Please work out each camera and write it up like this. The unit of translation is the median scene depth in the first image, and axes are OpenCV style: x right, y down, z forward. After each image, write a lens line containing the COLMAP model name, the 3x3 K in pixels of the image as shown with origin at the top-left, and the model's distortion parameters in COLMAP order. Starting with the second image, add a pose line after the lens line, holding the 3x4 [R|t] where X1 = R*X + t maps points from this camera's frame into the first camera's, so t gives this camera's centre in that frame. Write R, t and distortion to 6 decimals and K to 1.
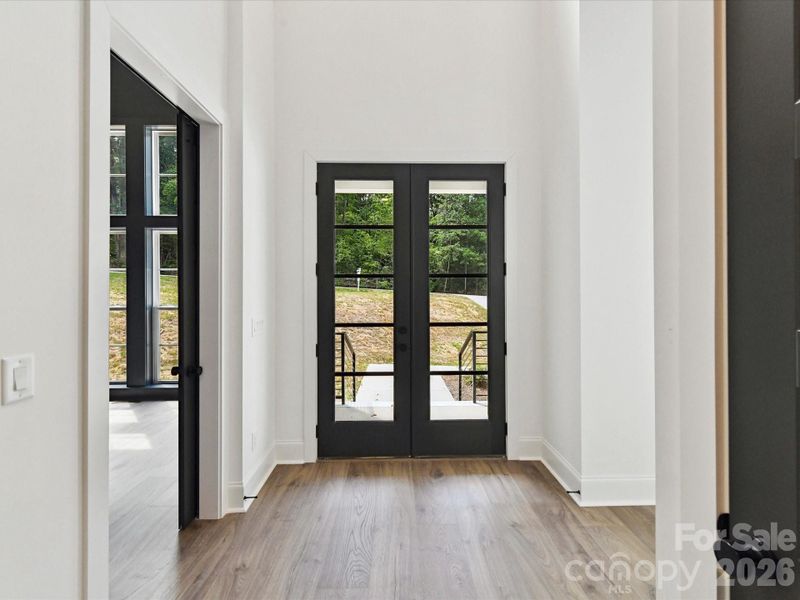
lens RADIAL K [[357.3, 0, 401.7], [0, 357.3, 294.8], [0, 0, 1]] dist [0.004904, -0.003275]
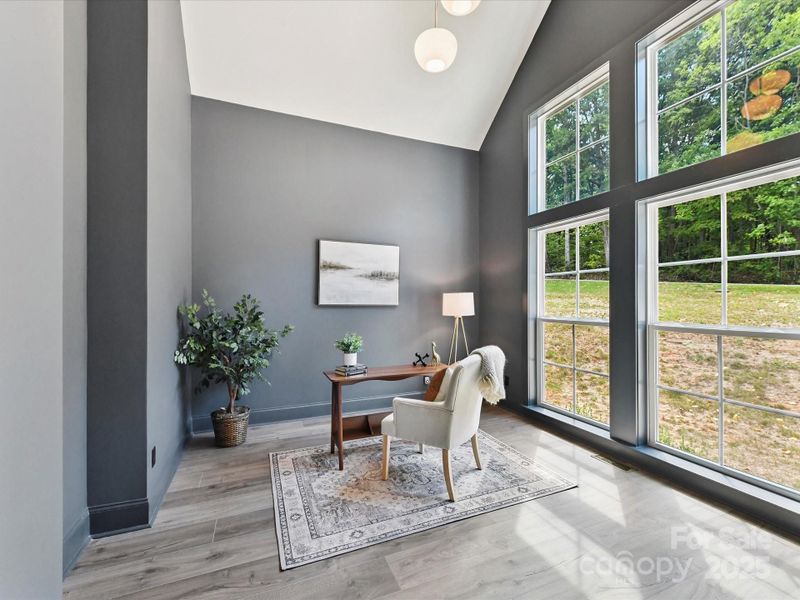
lens RADIAL K [[357.3, 0, 406.6], [0, 357.3, 300.4], [0, 0, 1]] dist [0.004904, -0.003275]
pose [[0.376976, -0.001195, -0.926222, -0.270318], [-0.007921, 0.999958, -0.004514, -0.001928], [0.926189, 0.009038, 0.376951, 0.367972]]
